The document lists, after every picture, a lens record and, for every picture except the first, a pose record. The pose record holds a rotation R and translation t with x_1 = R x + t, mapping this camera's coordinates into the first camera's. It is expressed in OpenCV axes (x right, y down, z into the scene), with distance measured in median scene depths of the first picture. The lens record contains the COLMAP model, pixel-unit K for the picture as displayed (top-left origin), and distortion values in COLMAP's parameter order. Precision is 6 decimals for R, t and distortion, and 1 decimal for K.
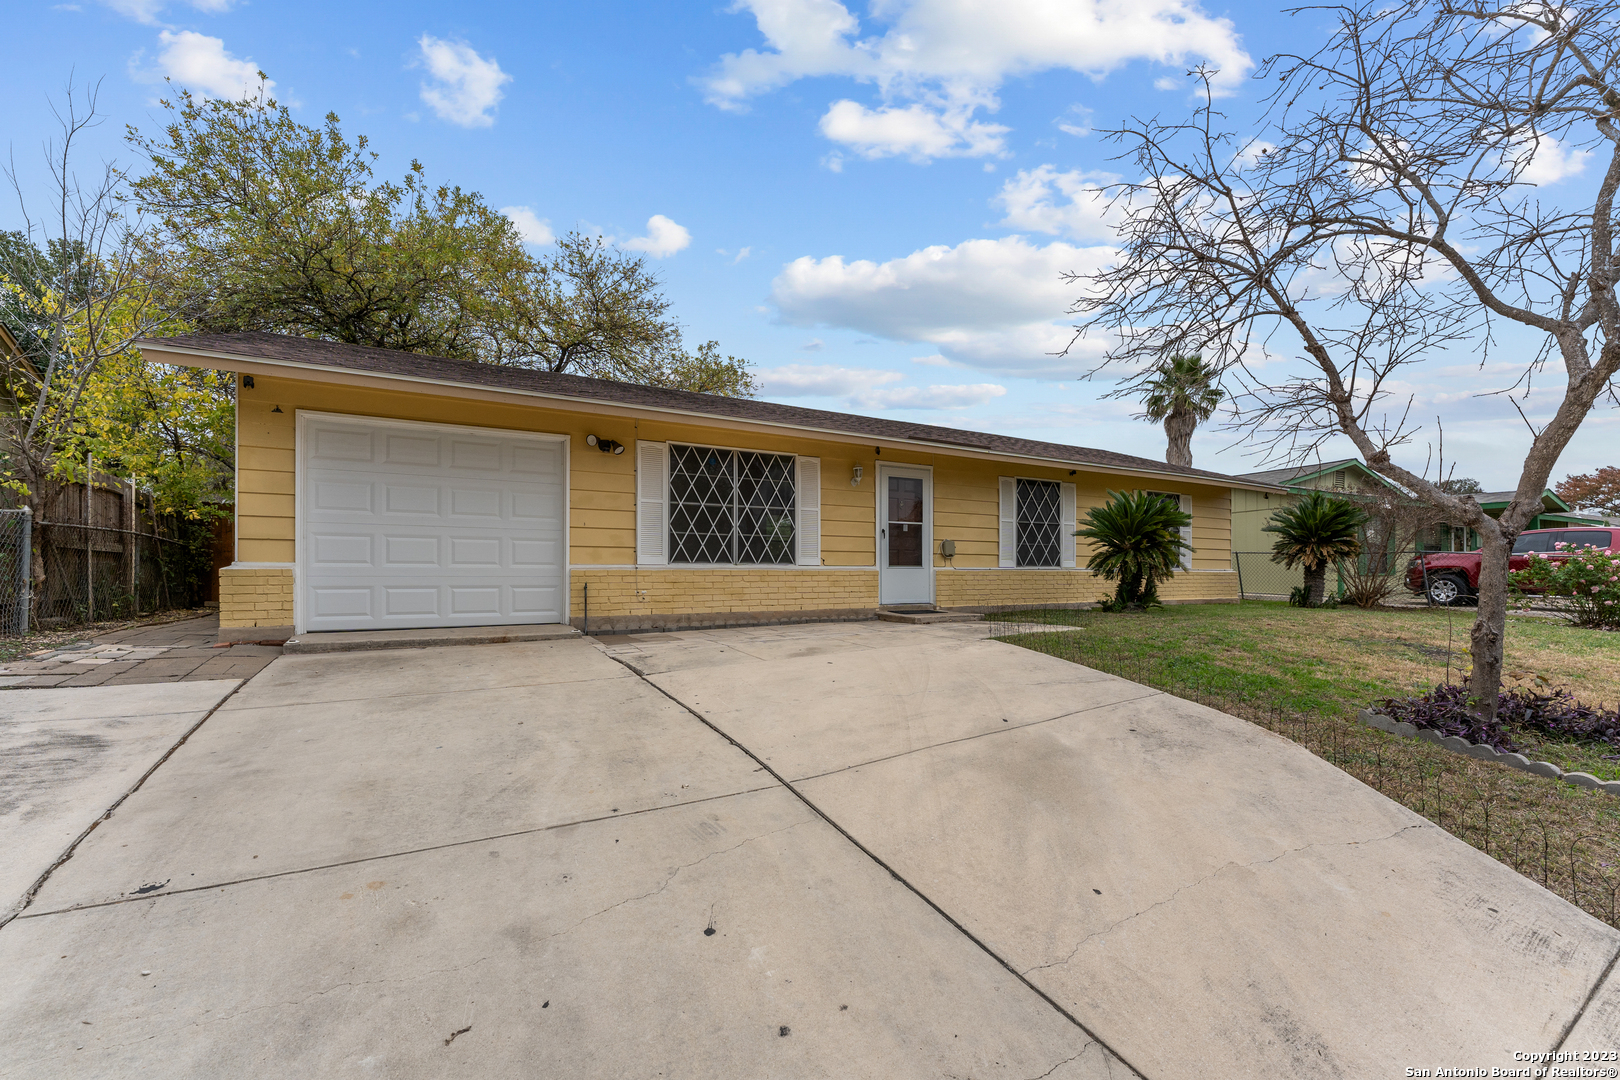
lens RADIAL K [[704.5, 0, 815.8], [0, 704.5, 567.1], [0, 0, 1]] dist [-0.001324, -0.000157]
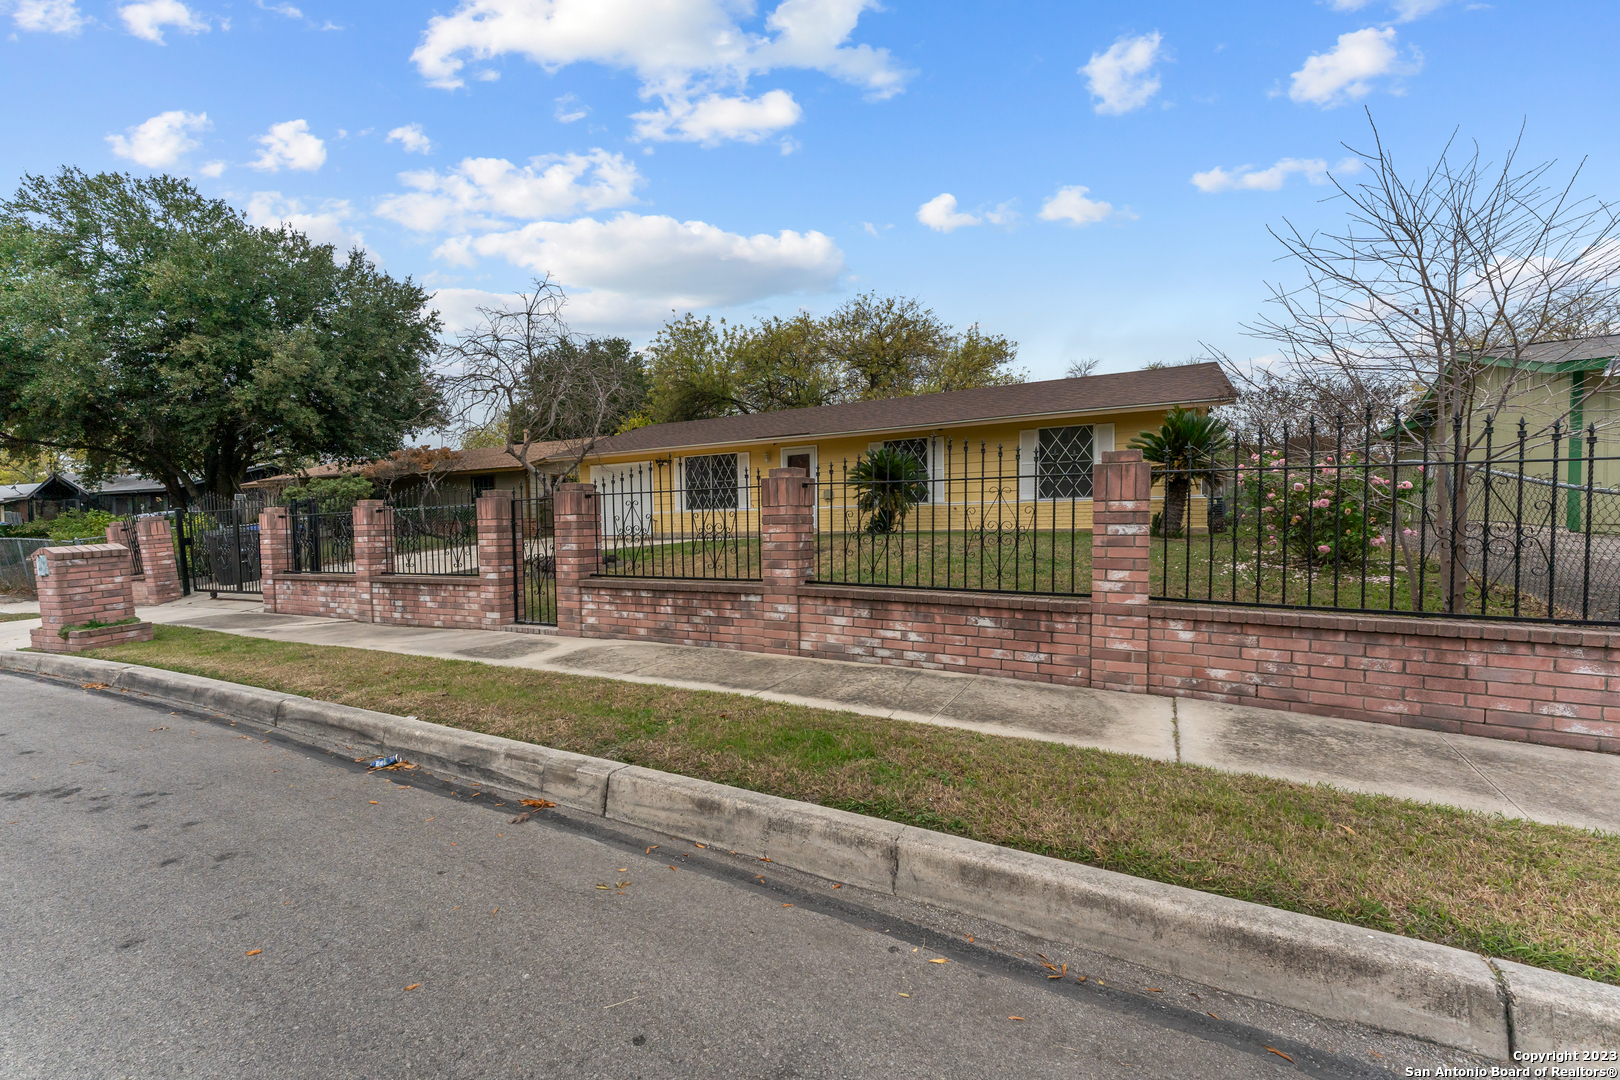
lens RADIAL K [[655.1, 0, 811.4], [0, 655.1, 542.2], [0, 0, 1]] dist [0.002192, 0.000485]
pose [[0.535684, 0.015142, -0.844283, 1.587525], [0.029810, 0.998877, 0.036829, 0.028436], [0.843892, -0.044896, 0.534631, 0.182414]]
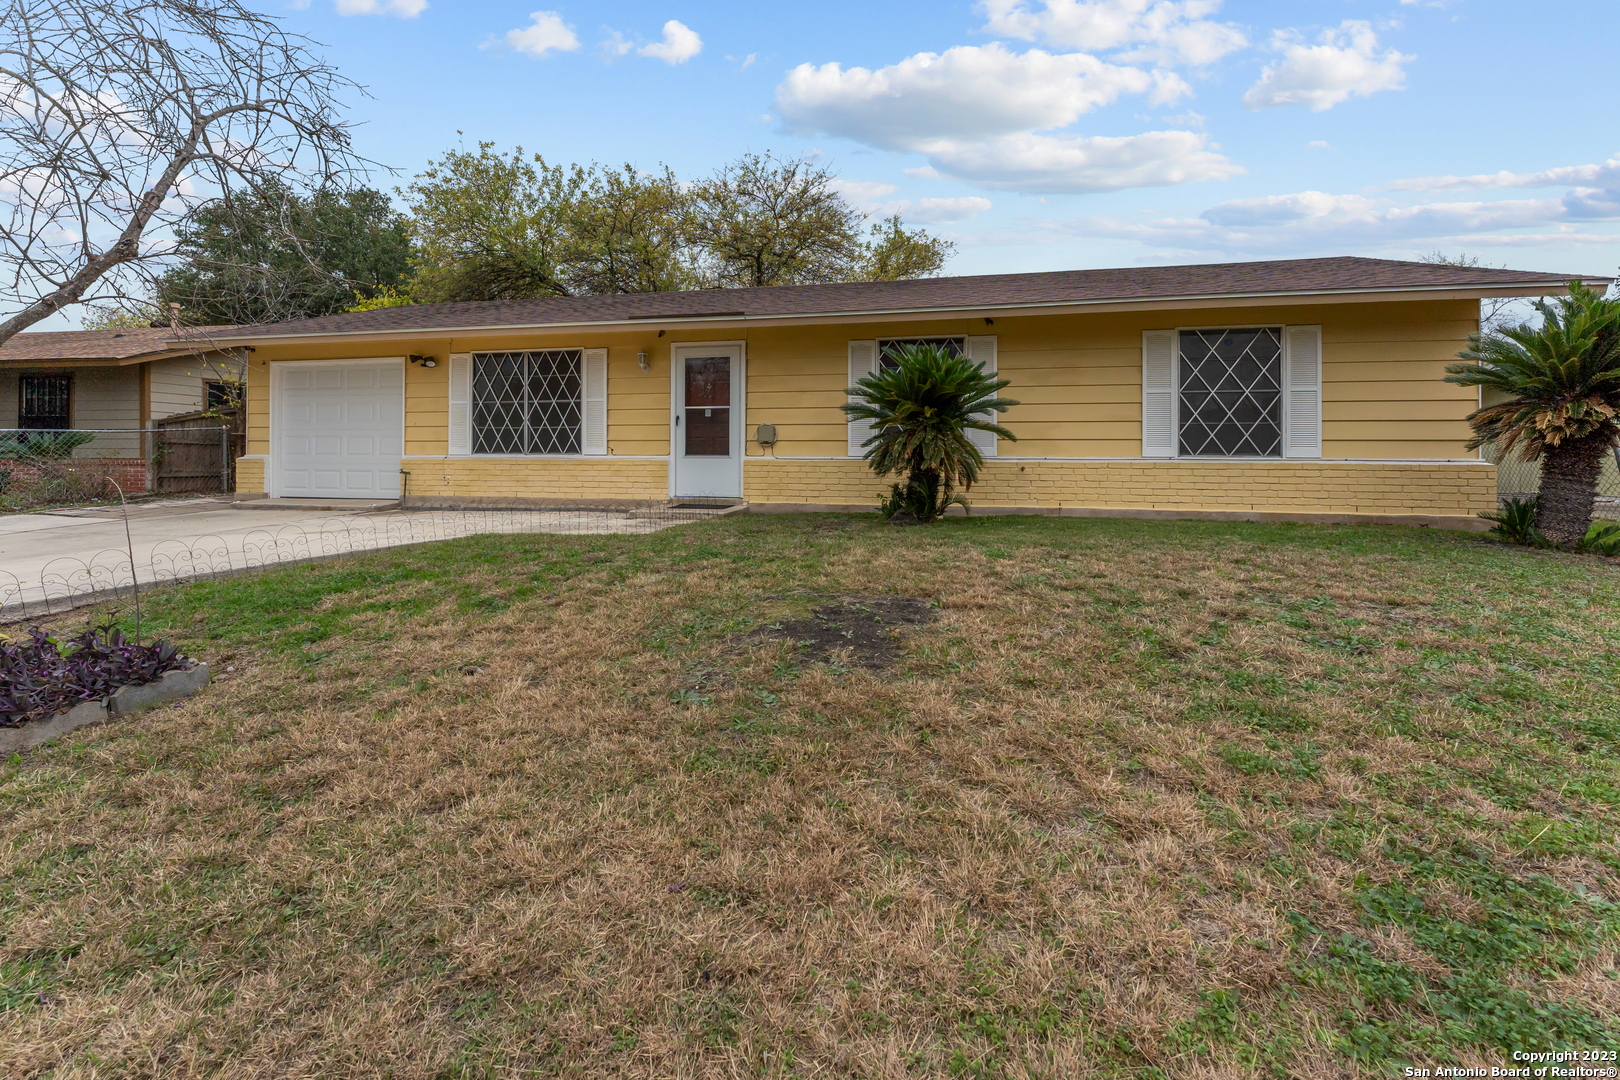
lens RADIAL K [[697.8, 0, 801.7], [0, 697.8, 461.0], [0, 0, 1]] dist [0.000722, 0.000175]
pose [[0.733925, 0.000574, -0.679230, 0.885489], [0.001133, 0.999997, 0.002069, 0.004598], [0.679229, -0.002289, 0.733922, 0.453500]]
